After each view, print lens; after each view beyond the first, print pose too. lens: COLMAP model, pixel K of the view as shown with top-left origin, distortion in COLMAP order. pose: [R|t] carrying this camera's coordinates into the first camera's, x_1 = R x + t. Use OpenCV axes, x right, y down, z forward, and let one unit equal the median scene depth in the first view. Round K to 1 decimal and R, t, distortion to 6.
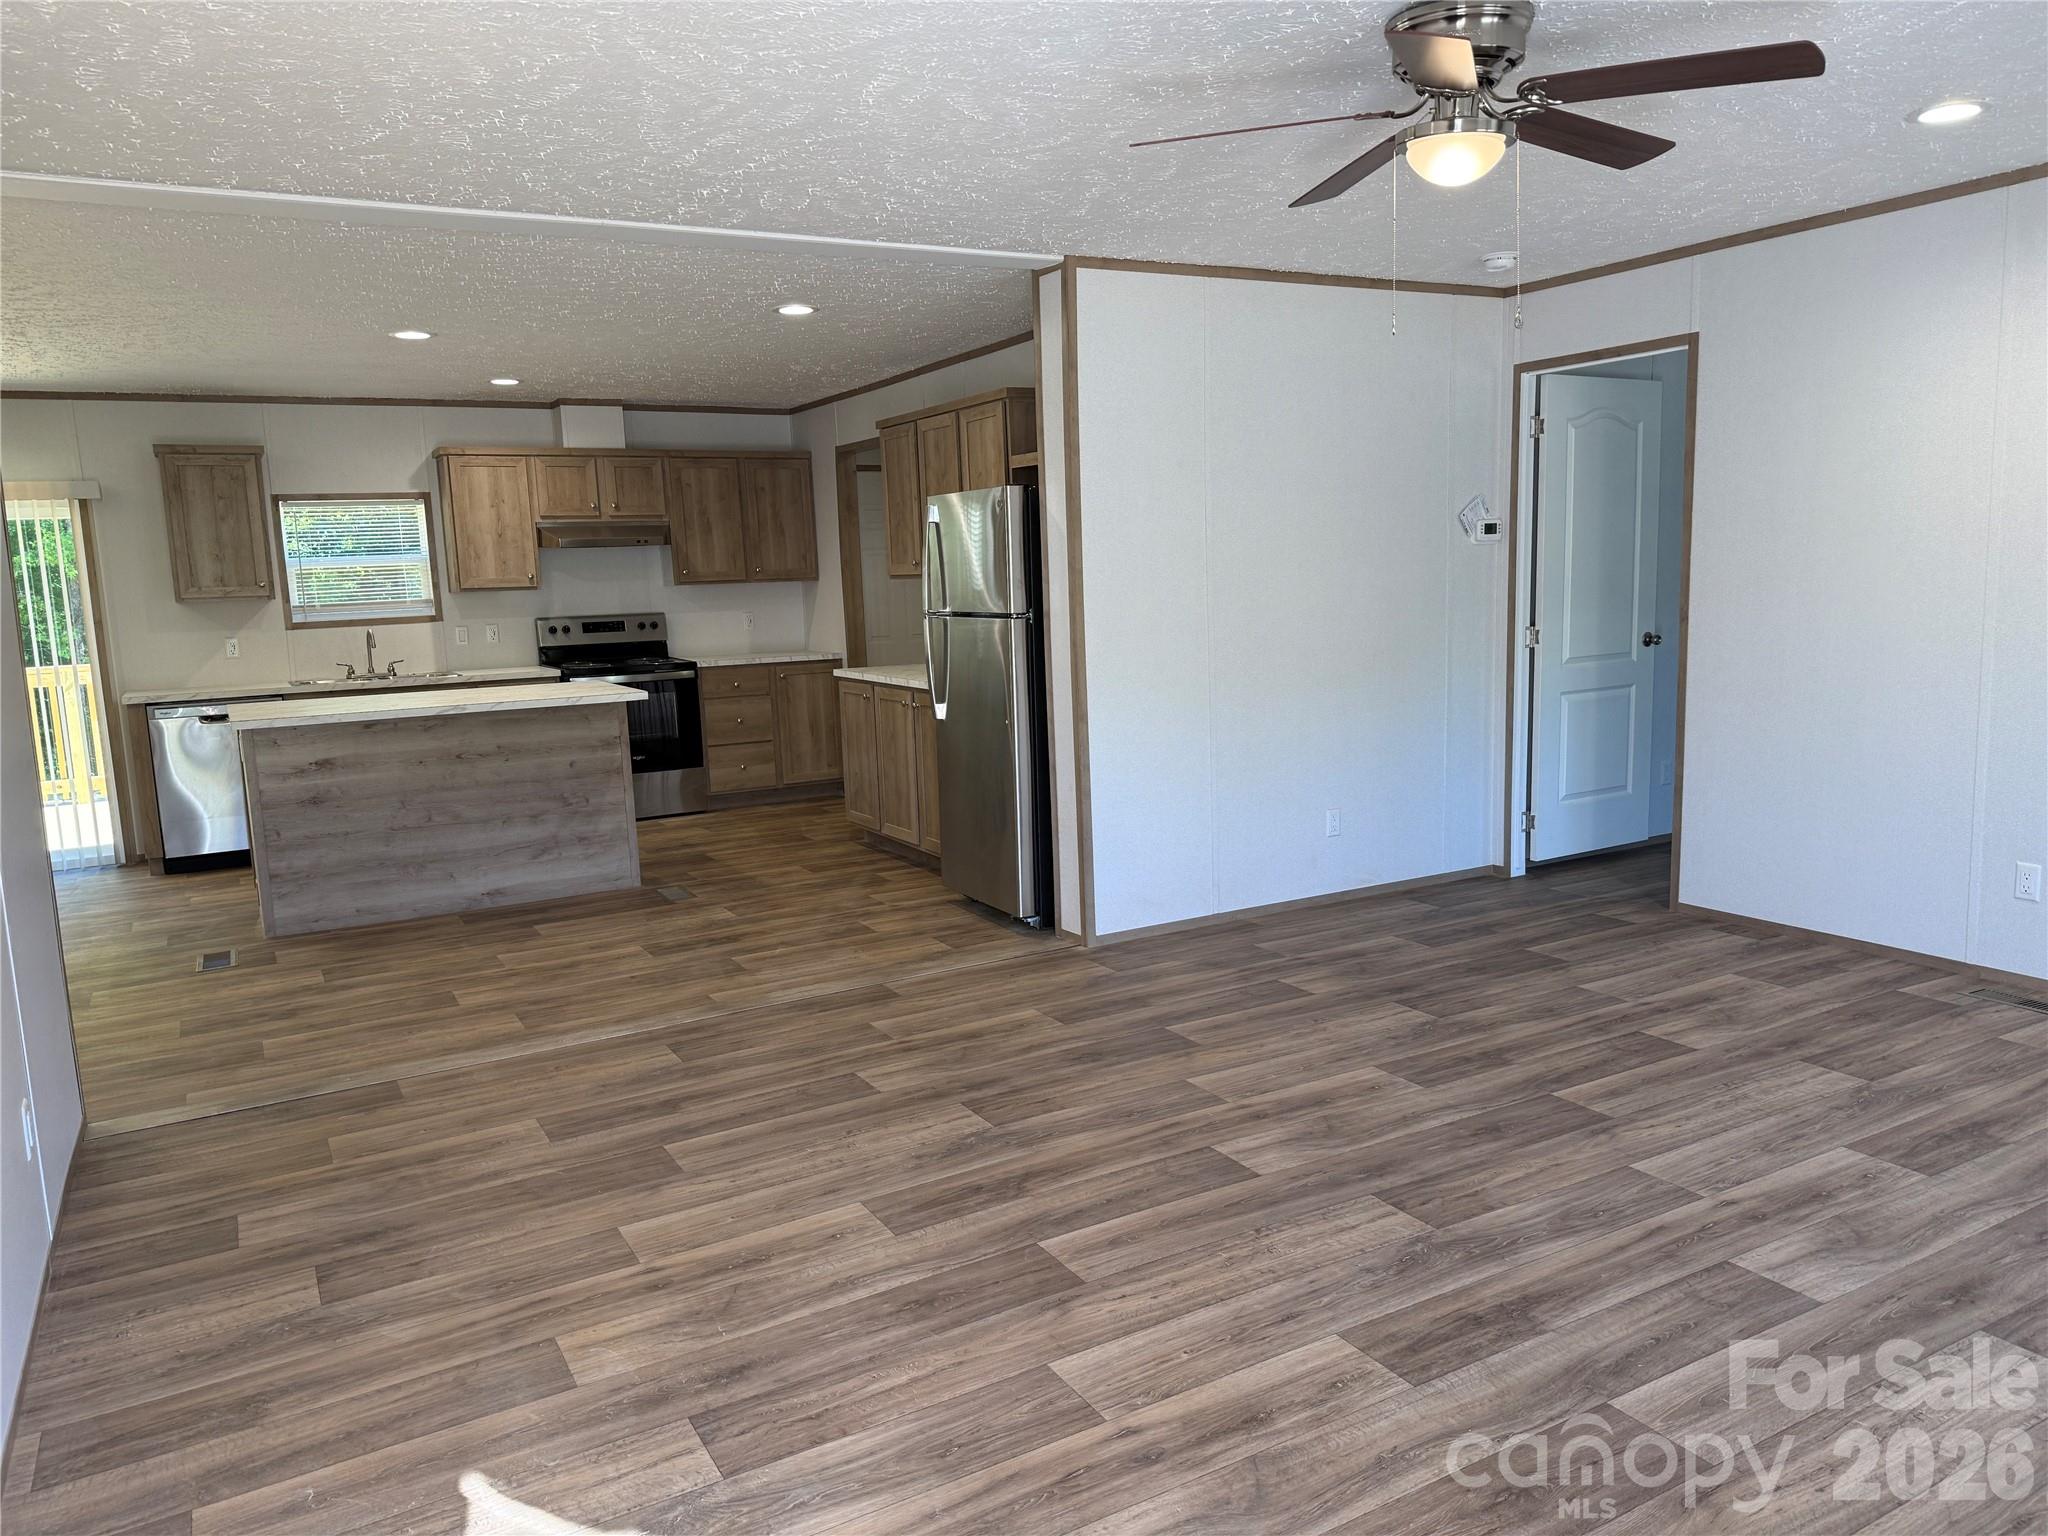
lens RADIAL K [[1441.4, 0, 1066.2], [0, 1441.4, 734.9], [0, 0, 1]] dist [0.052109, -0.059977]
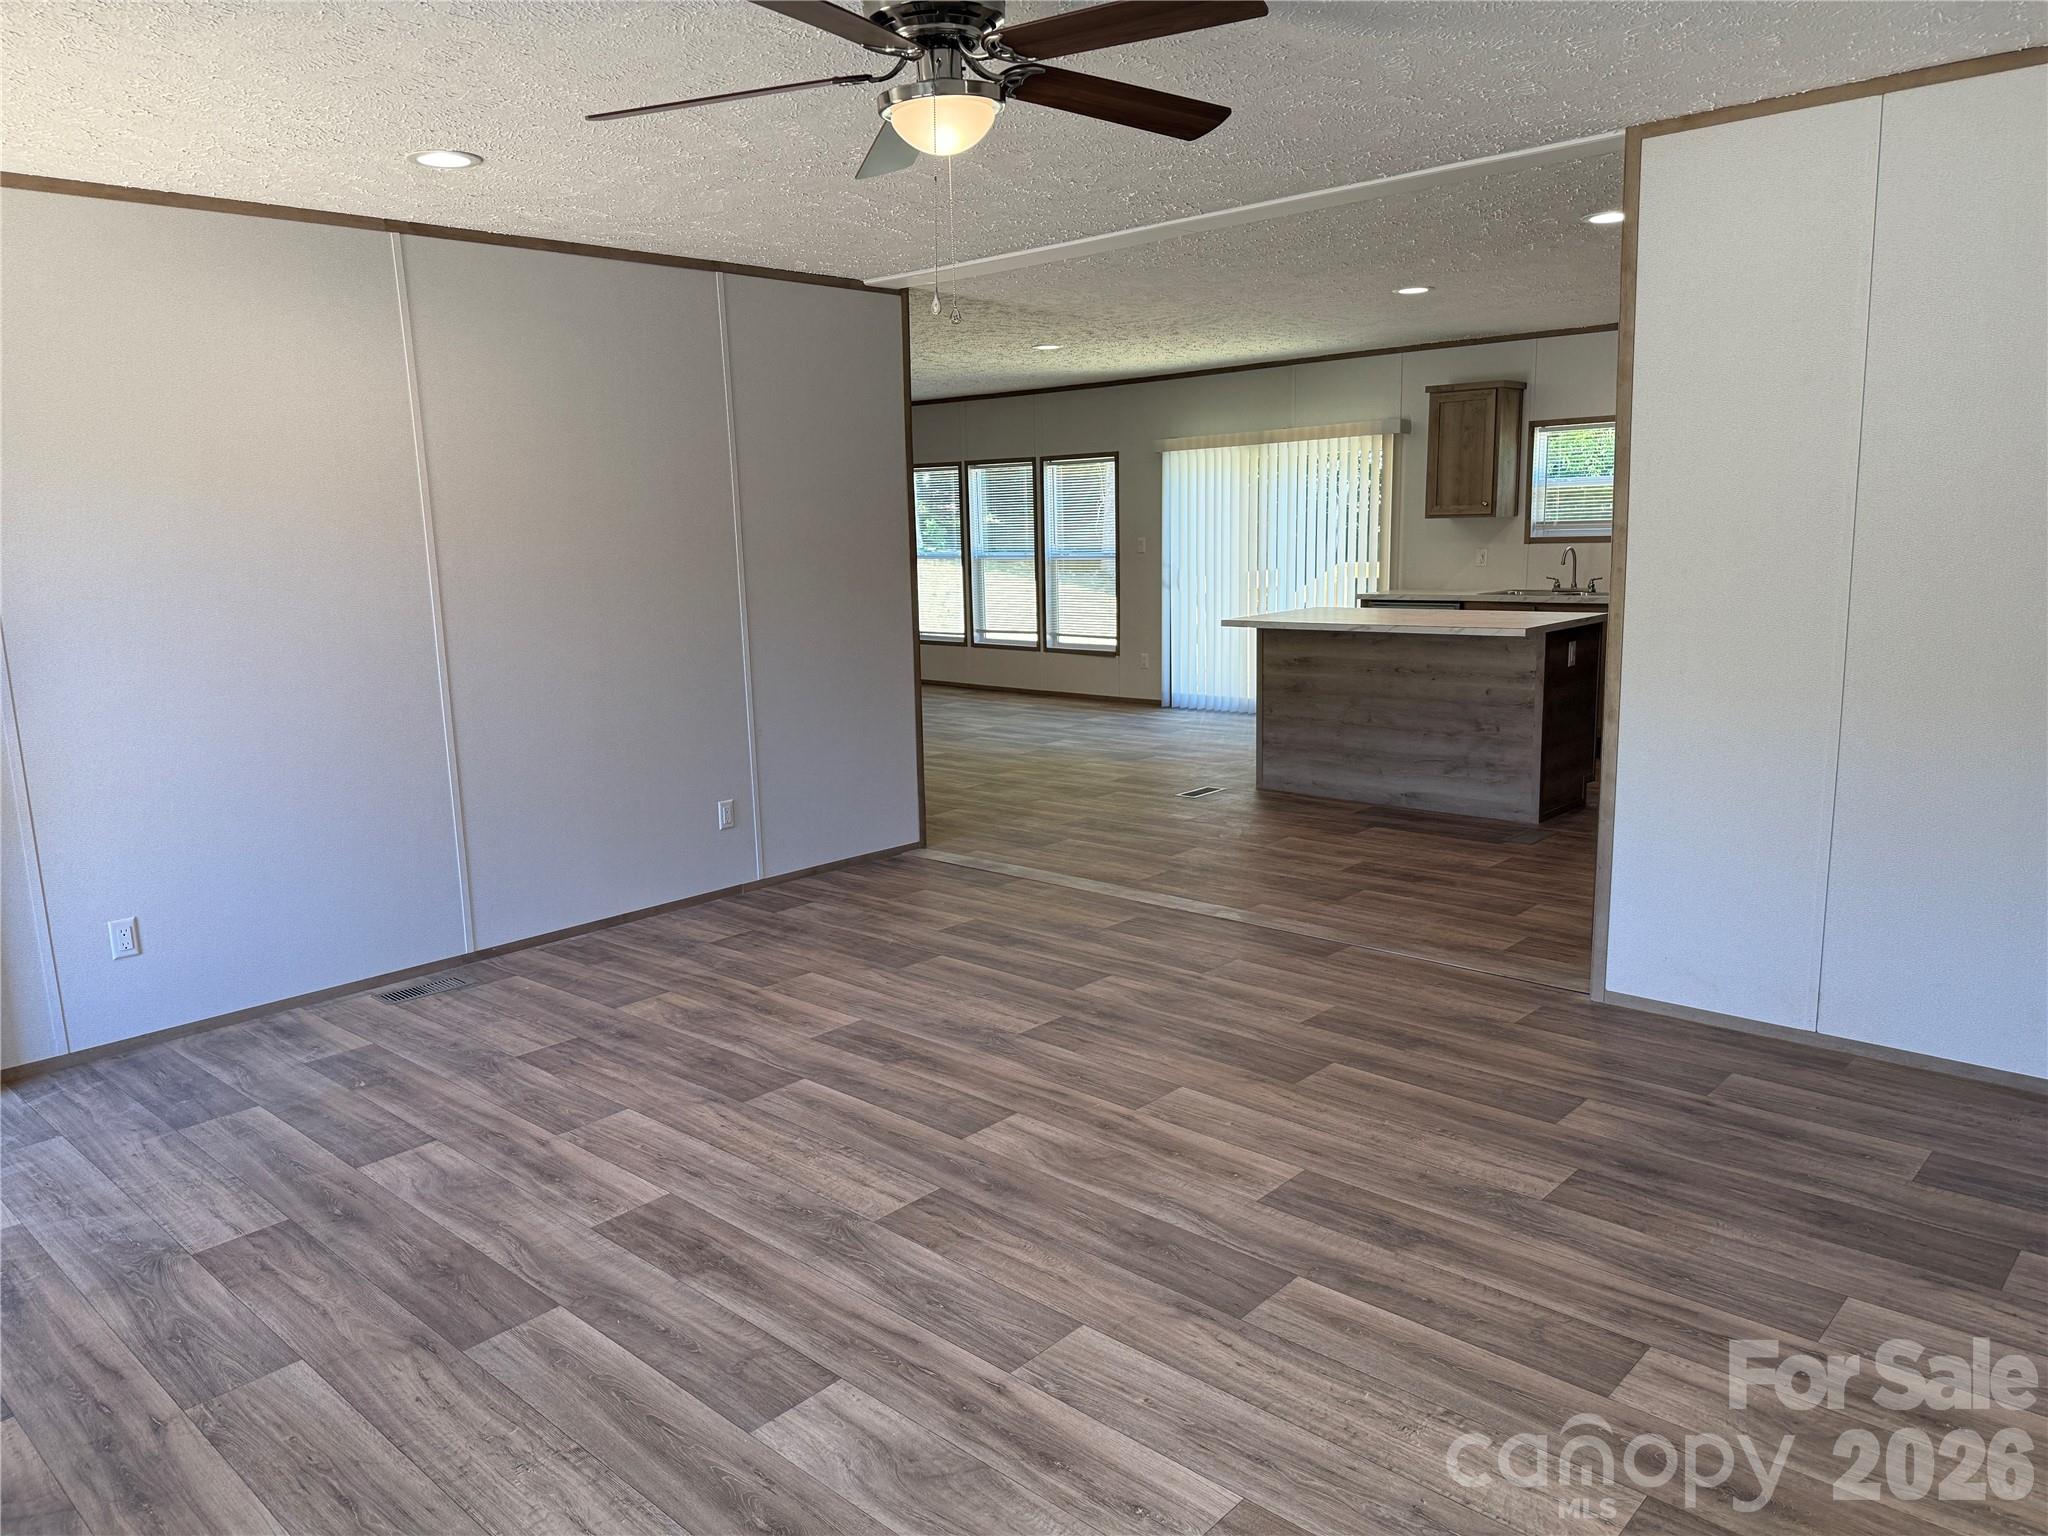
lens RADIAL K [[1441.4, 0, 1013.0], [0, 1441.4, 769.2], [0, 0, 1]] dist [0.052109, -0.059977]
pose [[0.296067, 0.198698, -0.934272, 0.744276], [-0.099176, 0.979232, 0.176831, -0.104353], [0.950004, 0.040303, 0.309624, 0.482316]]
